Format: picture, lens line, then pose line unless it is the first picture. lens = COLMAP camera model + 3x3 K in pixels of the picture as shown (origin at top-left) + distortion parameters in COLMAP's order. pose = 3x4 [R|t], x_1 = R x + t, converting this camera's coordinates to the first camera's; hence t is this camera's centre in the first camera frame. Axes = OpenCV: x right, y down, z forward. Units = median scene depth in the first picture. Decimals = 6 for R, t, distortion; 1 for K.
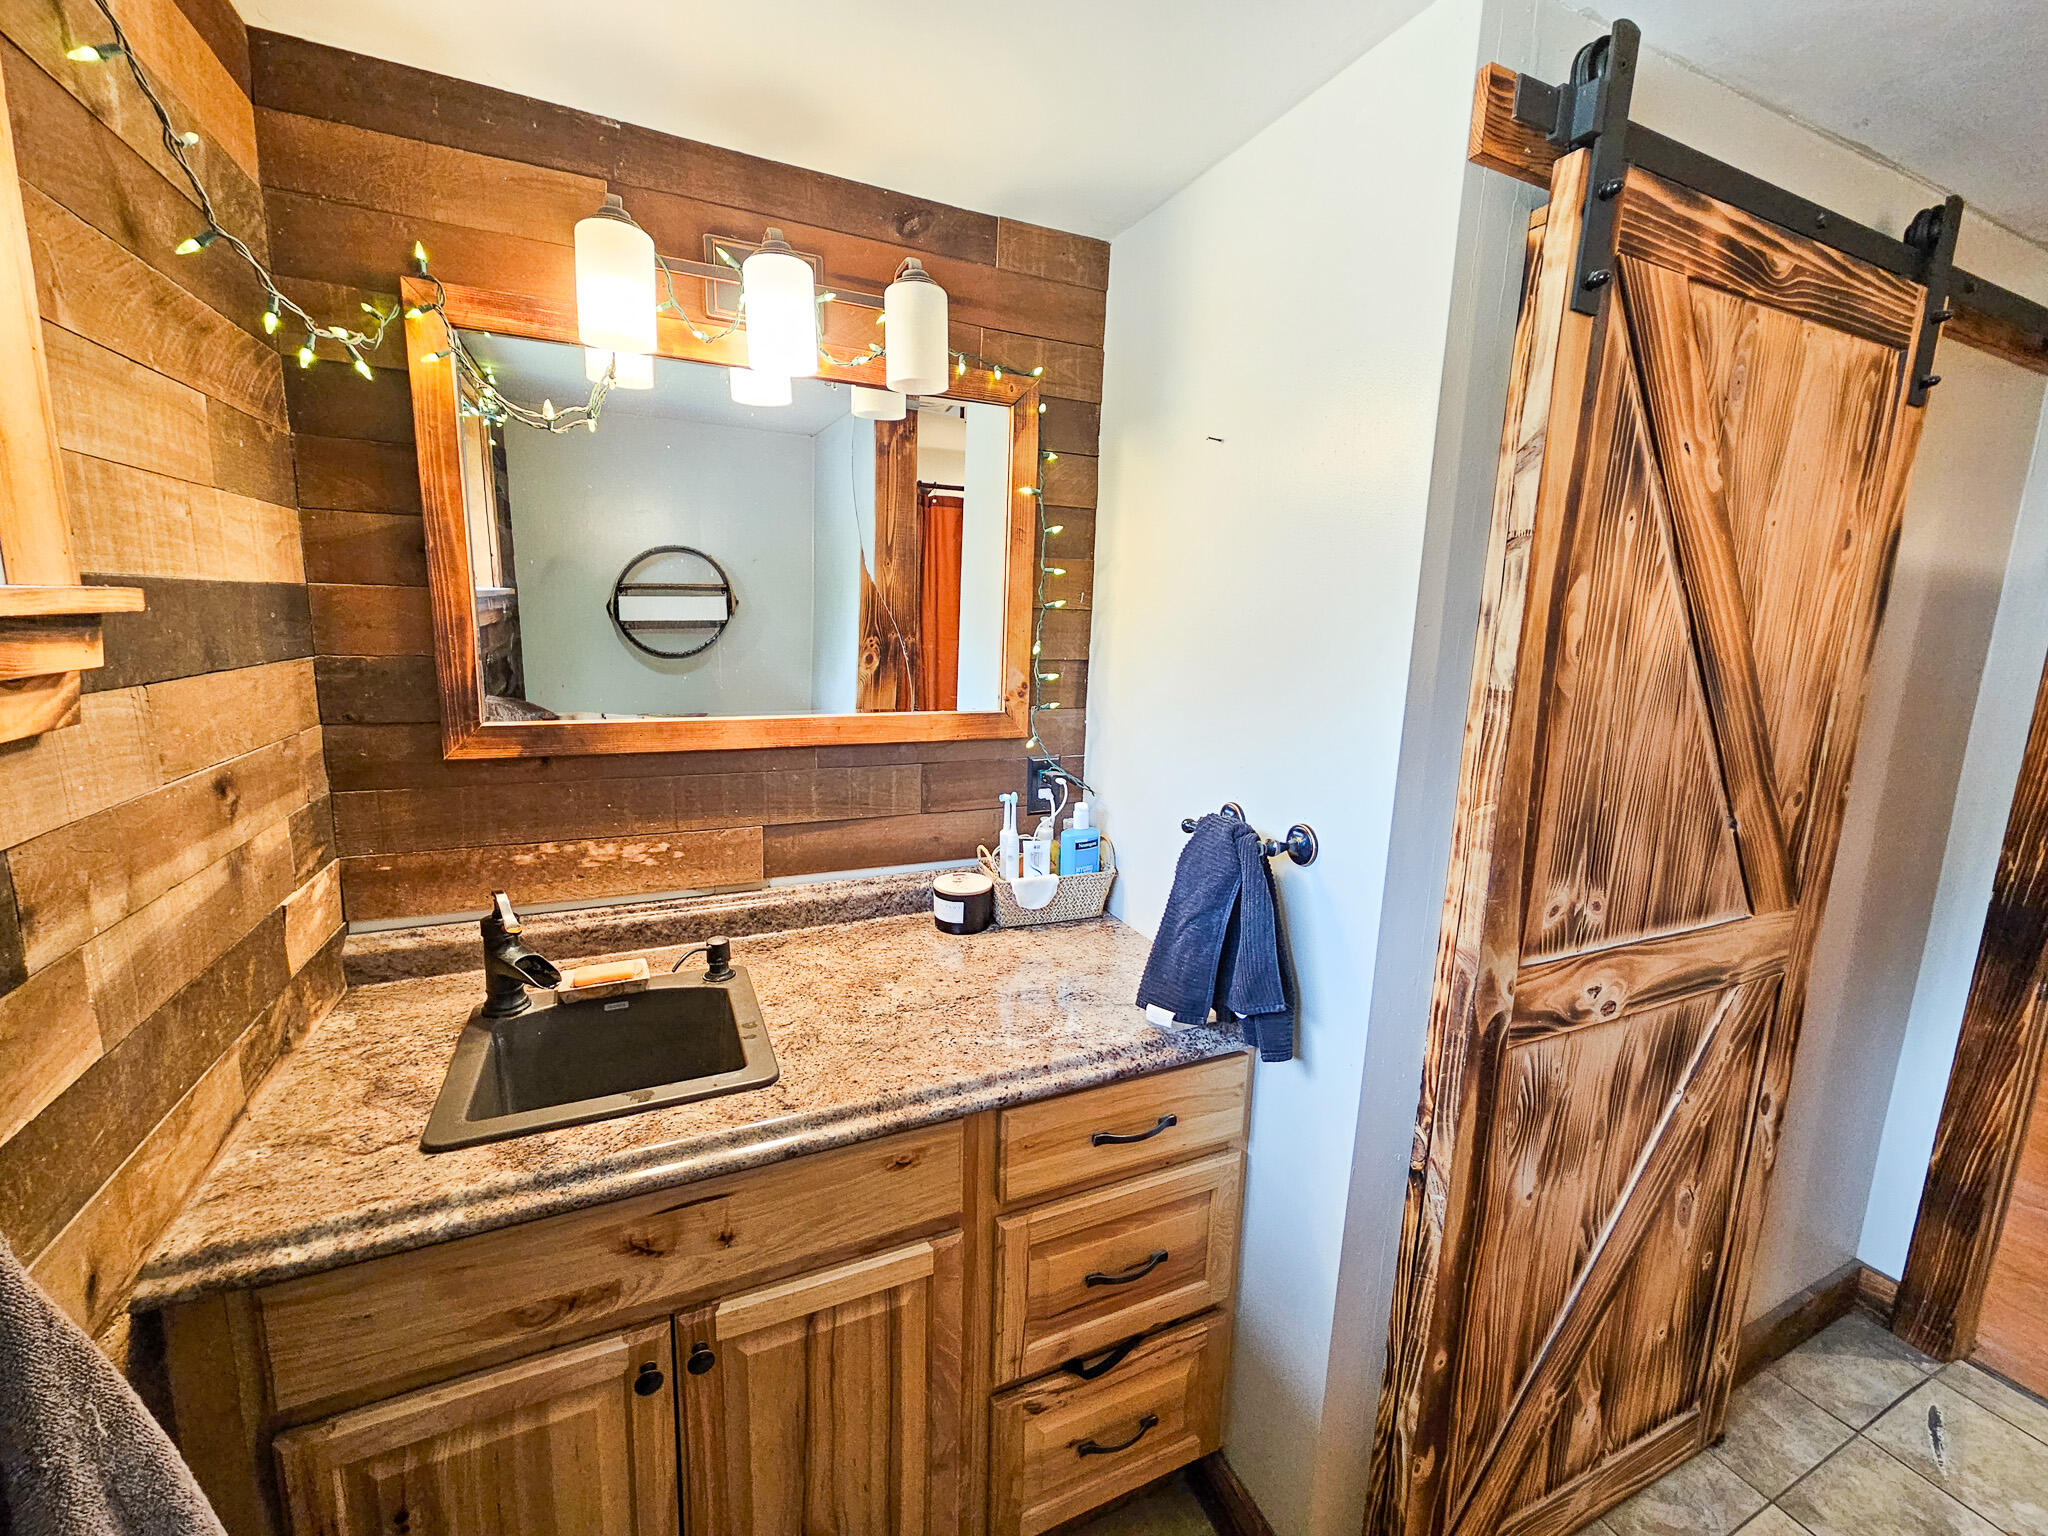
lens RADIAL K [[842.8, 0, 1027.7], [0, 842.8, 762.8], [0, 0, 1]] dist [-0.000110, 0.000596]
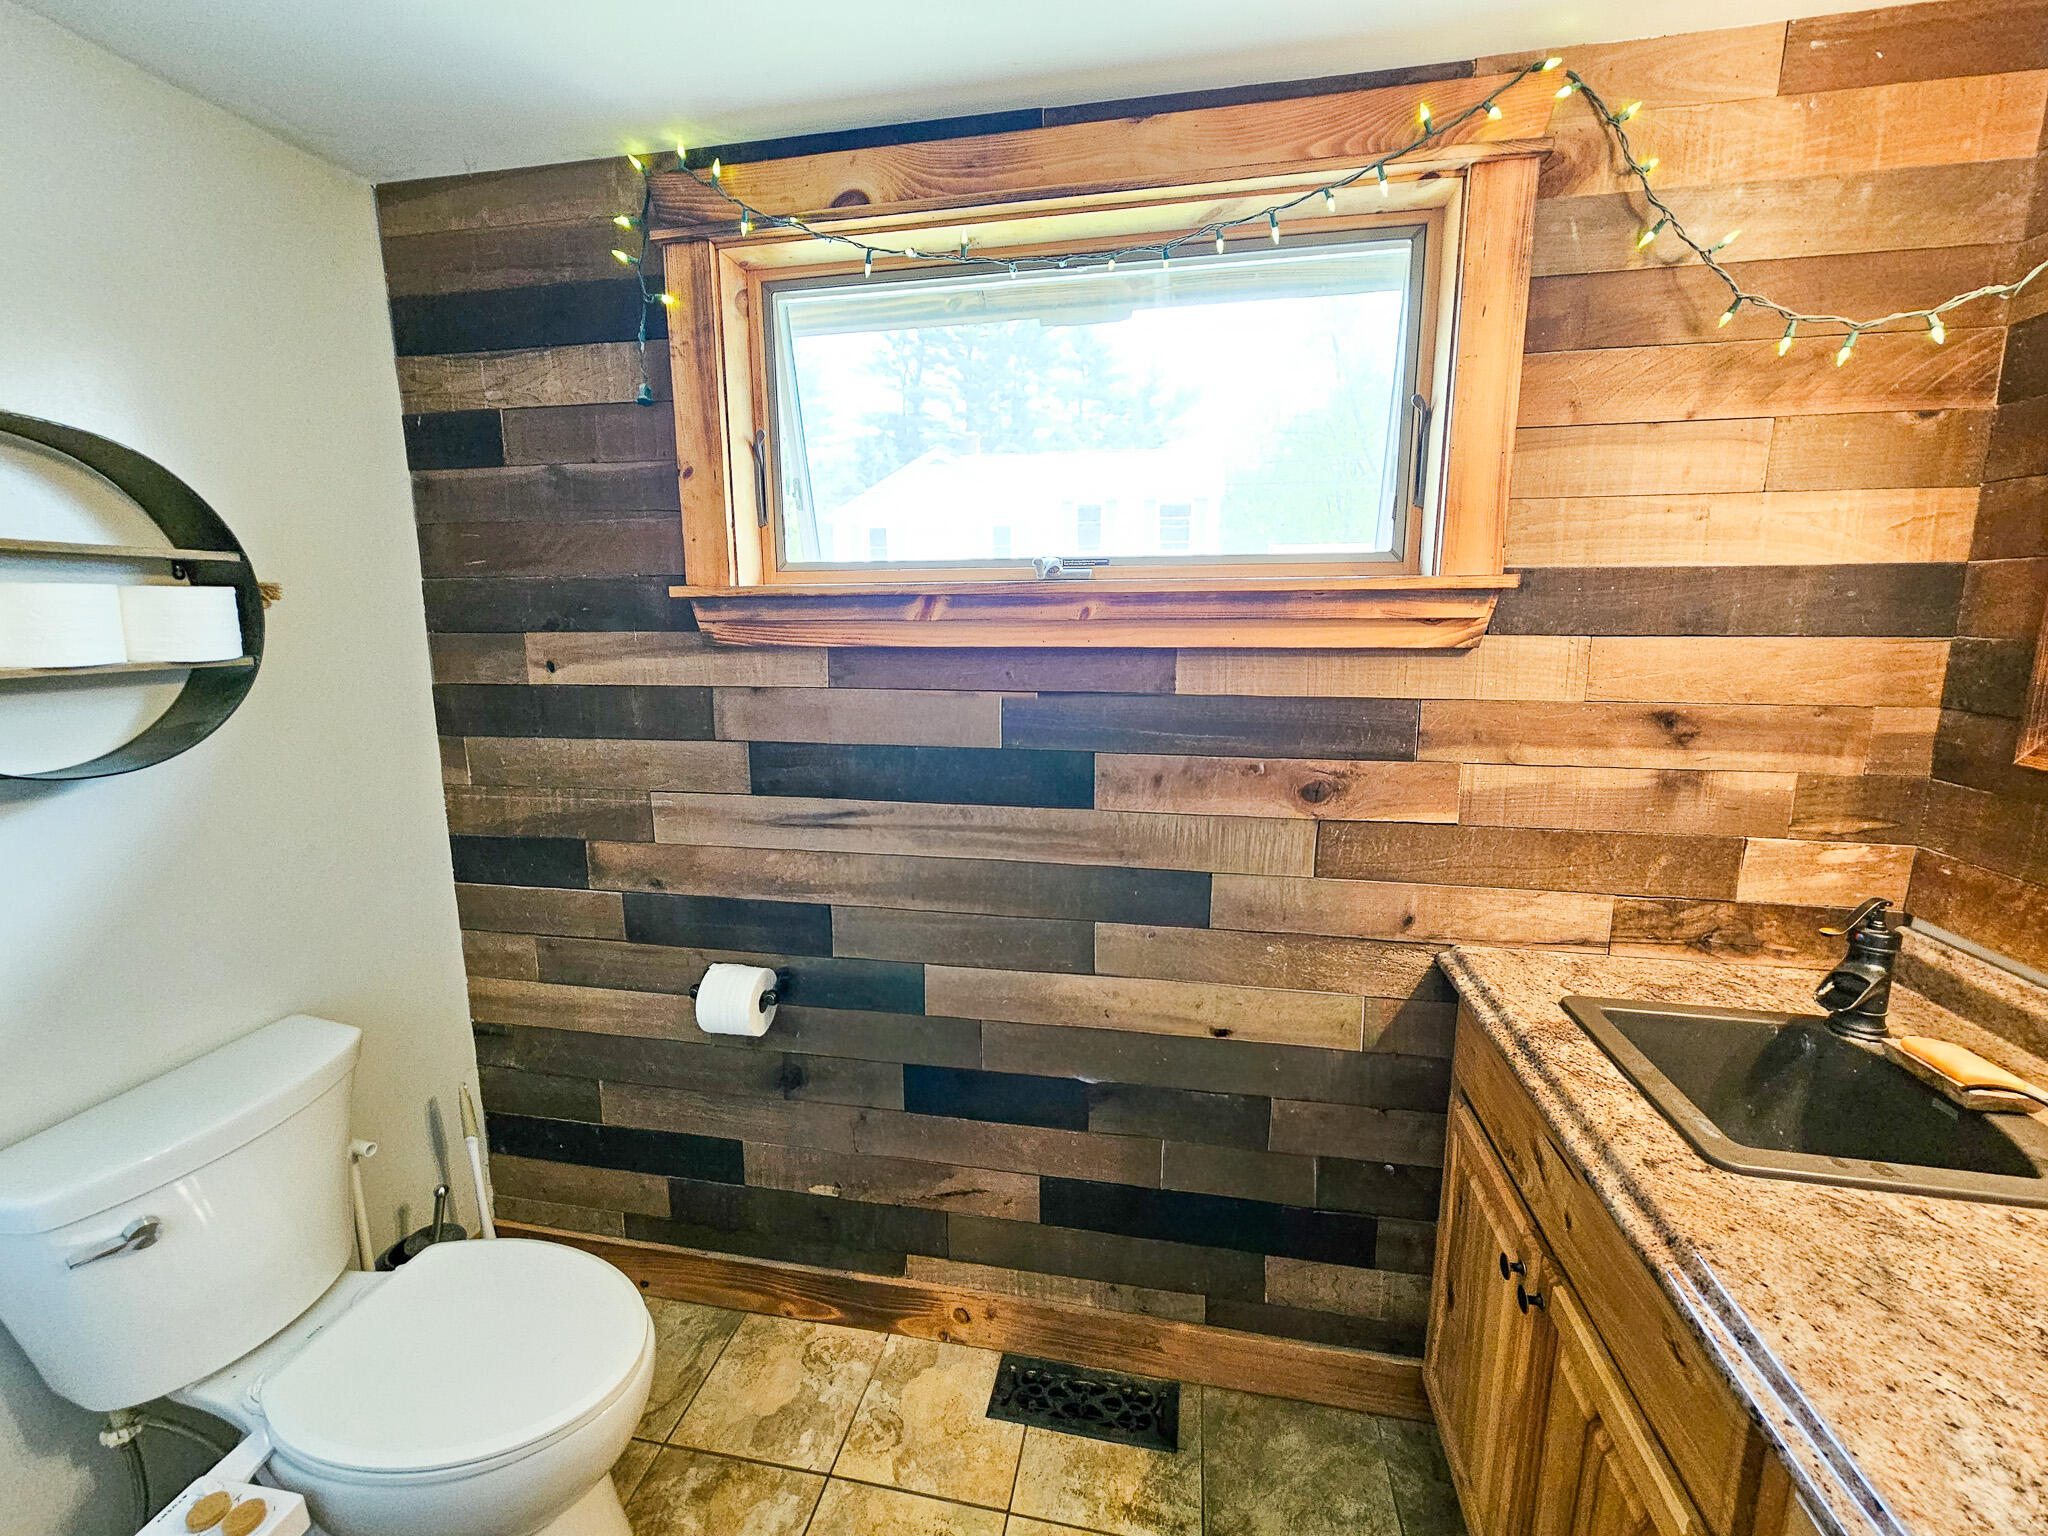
lens RADIAL K [[842.8, 0, 1029.3], [0, 842.8, 762.2], [0, 0, 1]] dist [-0.000110, 0.000596]
pose [[-0.585278, 0.115046, -0.802630, 0.656514], [-0.159714, 0.954132, 0.253225, -0.073899], [0.794948, 0.276398, -0.540058, 0.816627]]
